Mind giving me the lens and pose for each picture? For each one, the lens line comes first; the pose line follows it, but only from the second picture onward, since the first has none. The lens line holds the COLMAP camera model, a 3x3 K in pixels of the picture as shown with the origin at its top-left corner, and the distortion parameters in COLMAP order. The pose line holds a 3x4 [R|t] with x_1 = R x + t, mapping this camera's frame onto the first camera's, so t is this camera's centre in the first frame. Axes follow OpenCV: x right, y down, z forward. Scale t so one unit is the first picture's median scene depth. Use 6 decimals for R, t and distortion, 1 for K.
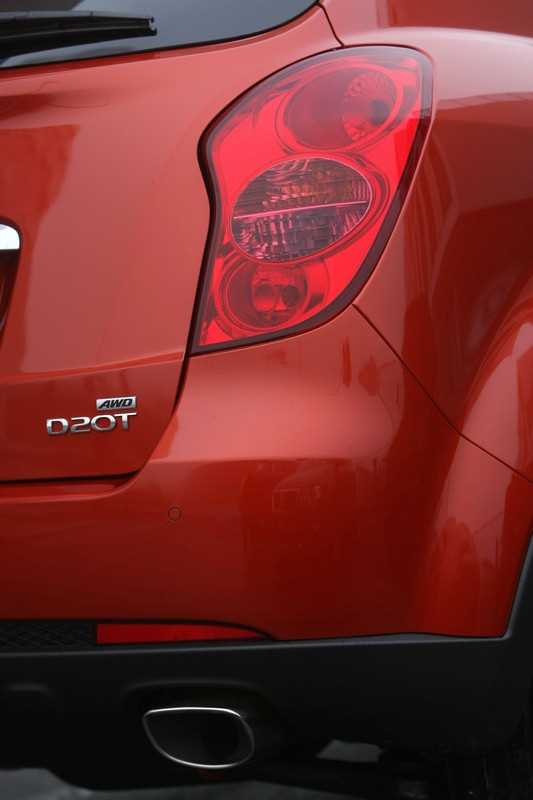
lens RADIAL K [[2713.9, 0, 267.9], [0, 2713.9, 429.5], [0, 0, 1]] dist [0.616509, 0.000000]
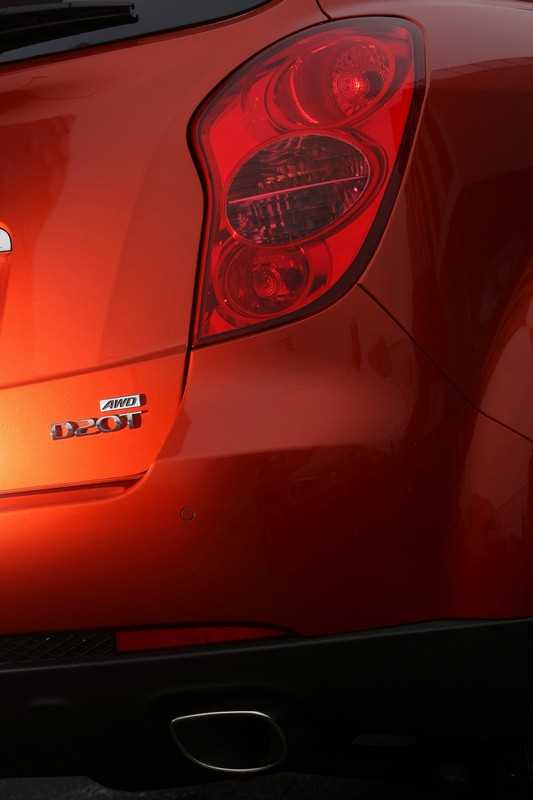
lens RADIAL K [[2533.1, 0, 265.6], [0, 2533.1, 400.6], [0, 0, 1]] dist [0.159081, 0.000000]
pose [[0.997681, -0.067060, -0.011664, 0.006269], [0.067175, 0.997694, 0.009721, -0.015580], [0.010985, -0.010482, 0.999885, 0.101108]]
